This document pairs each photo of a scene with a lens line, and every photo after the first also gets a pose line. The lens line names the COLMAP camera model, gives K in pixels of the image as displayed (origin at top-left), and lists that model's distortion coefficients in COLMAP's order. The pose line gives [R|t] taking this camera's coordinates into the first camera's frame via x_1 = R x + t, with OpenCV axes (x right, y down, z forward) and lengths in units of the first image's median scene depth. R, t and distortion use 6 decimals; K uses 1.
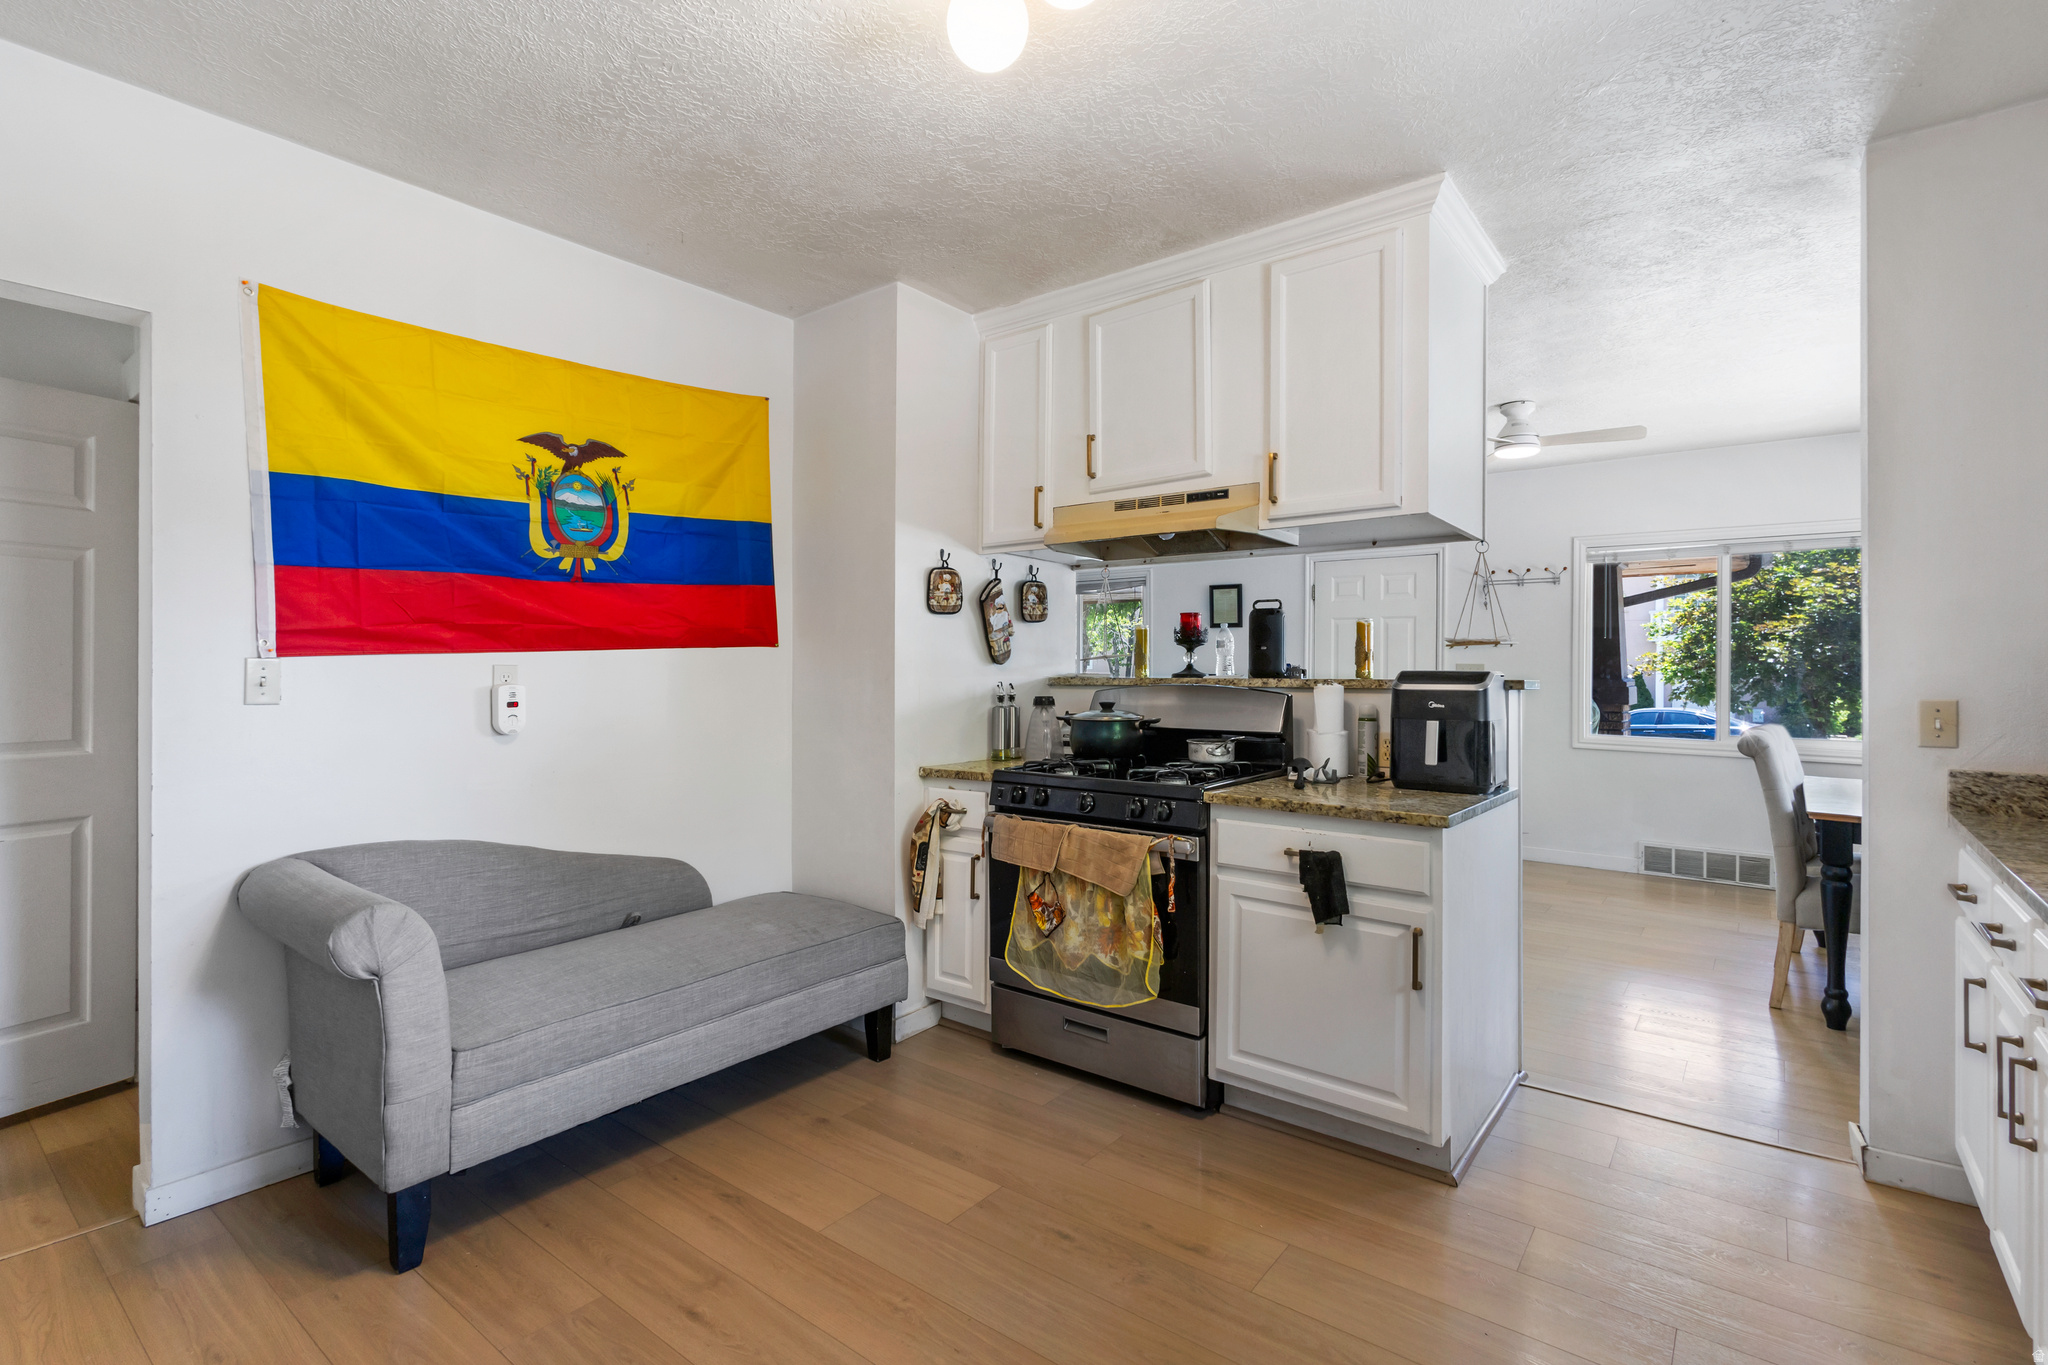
lens RADIAL K [[938.5, 0, 1041.6], [0, 938.5, 666.2], [0, 0, 1]] dist [-0.001036, 0.000095]
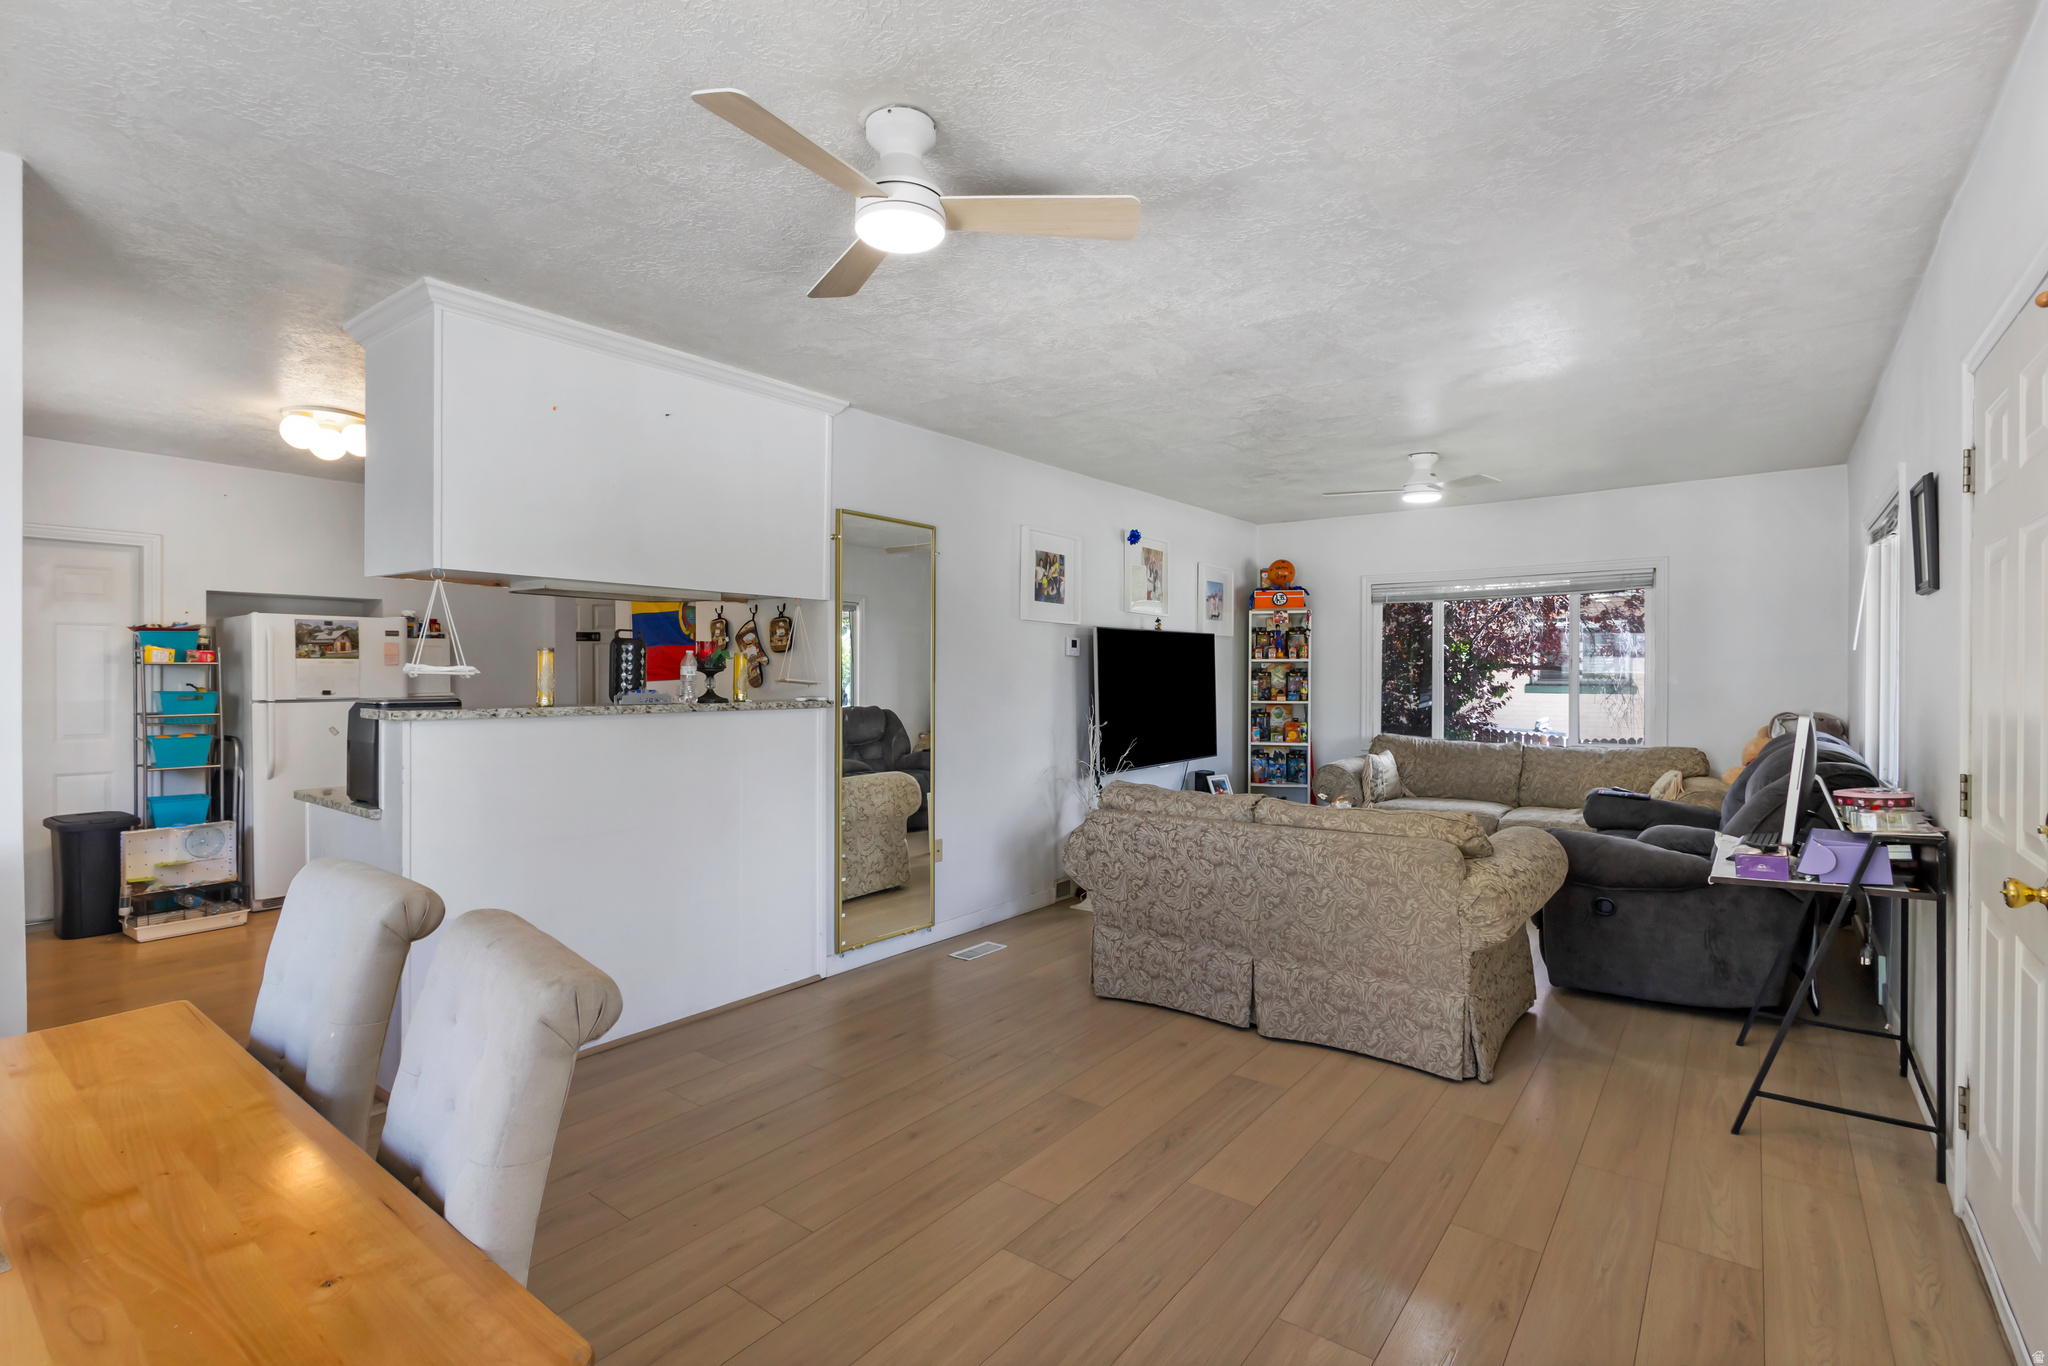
lens RADIAL K [[938.5, 0, 1025.2], [0, 938.5, 676.1], [0, 0, 1]] dist [-0.001036, 0.000095]
pose [[-0.003809, 0.005020, -0.999980, 1.520797], [-0.000155, 0.999987, 0.005021, -0.027985], [0.999993, 0.000174, -0.003808, 1.684034]]
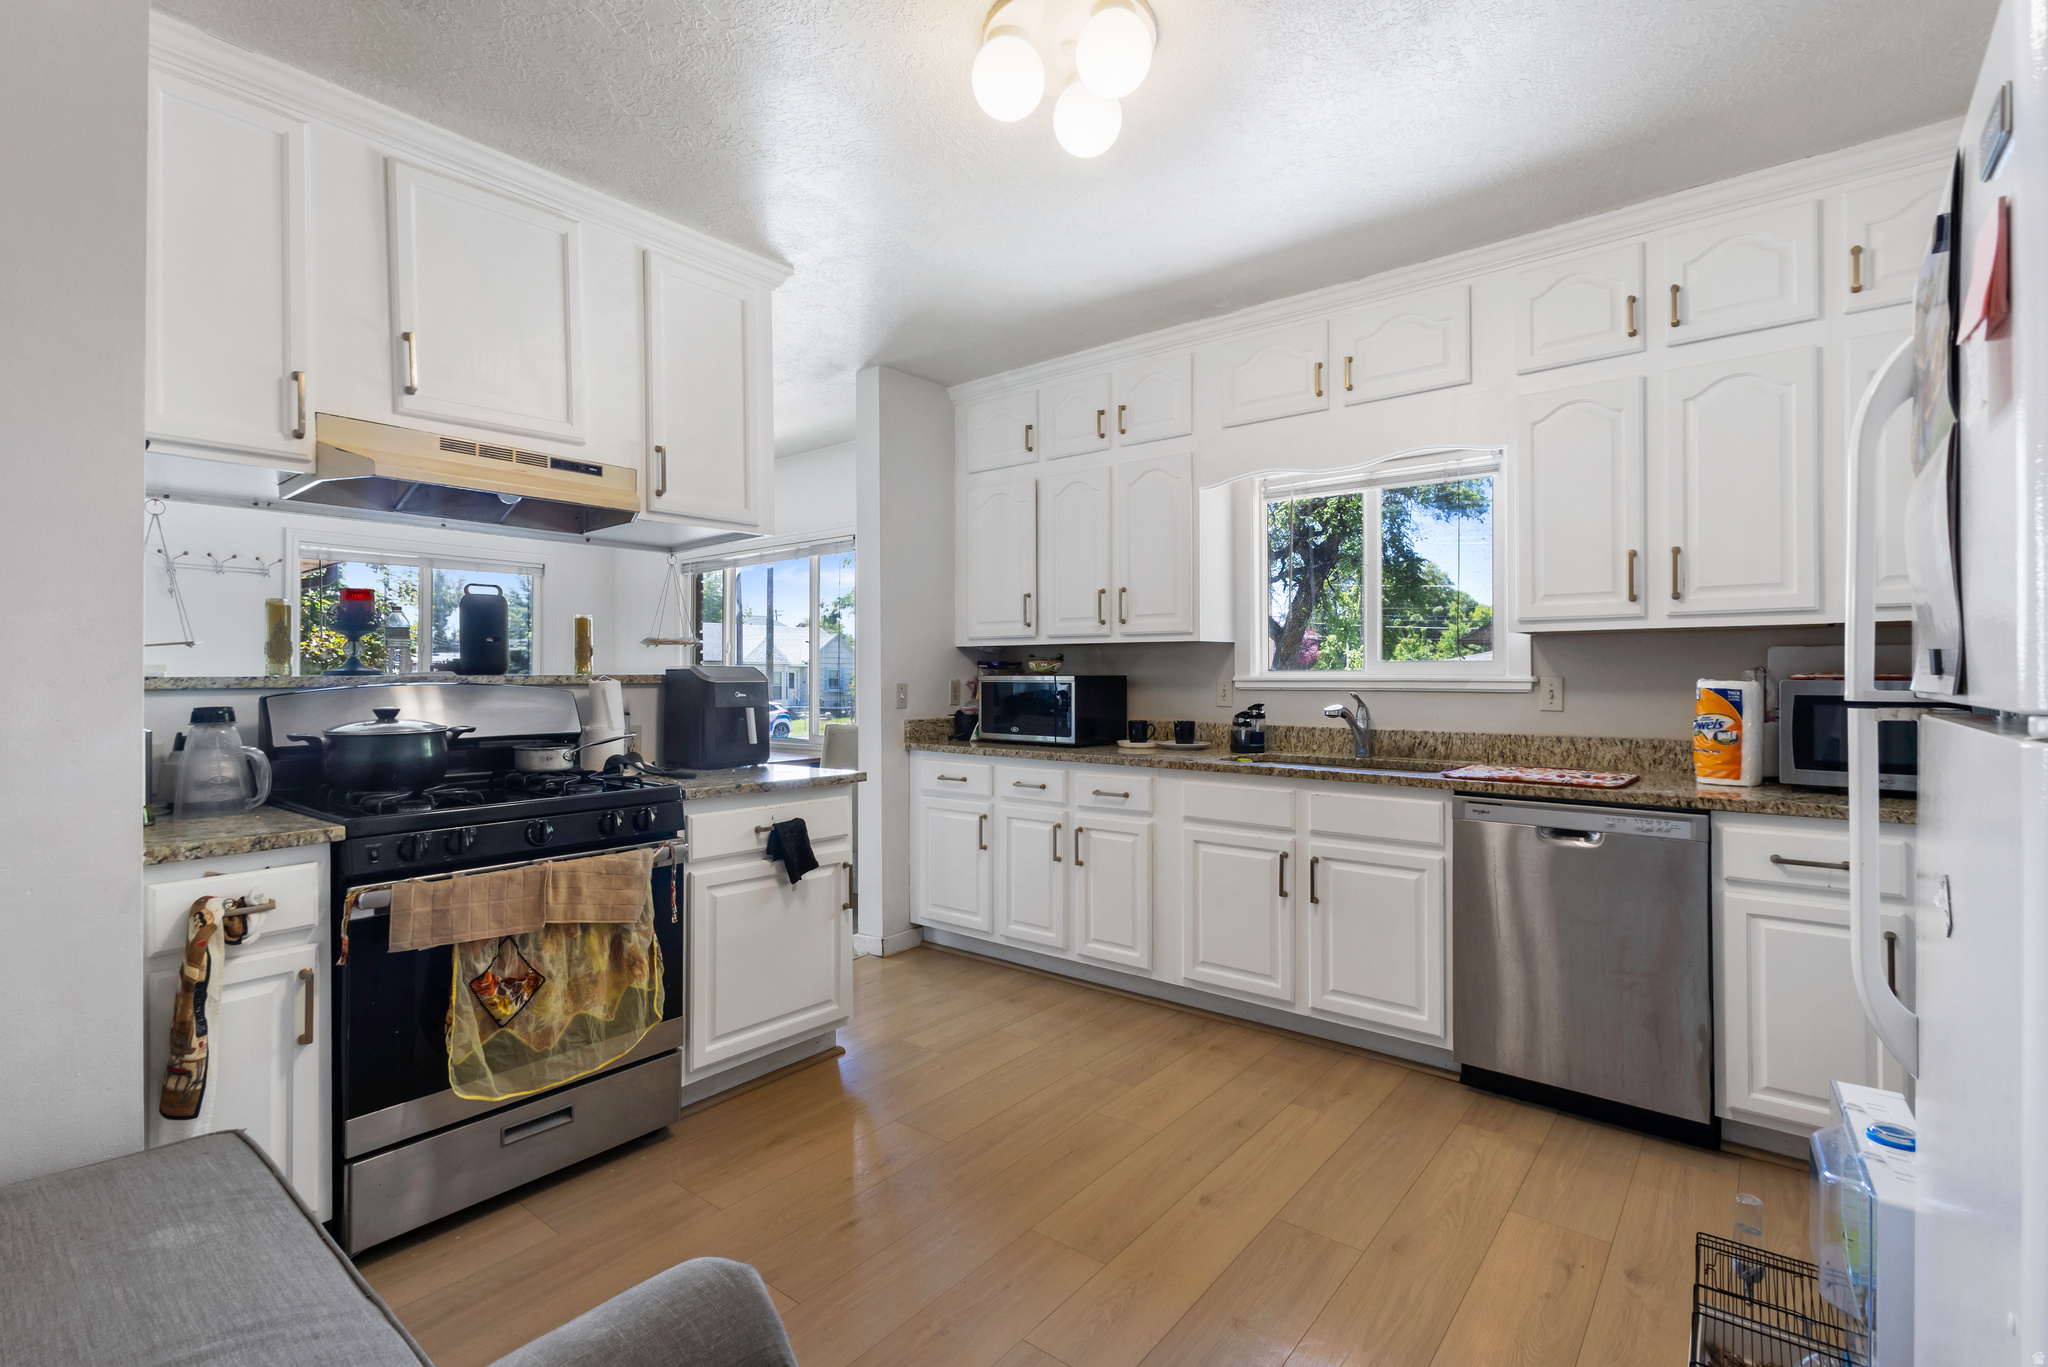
lens RADIAL K [[938.5, 0, 984.4], [0, 938.5, 671.7], [0, 0, 1]] dist [-0.001036, 0.000095]
pose [[0.056217, 0.000503, 0.998418, -0.700847], [0.001164, 0.999999, -0.000570, 0.012798], [-0.998418, 0.001194, 0.056216, 0.580474]]
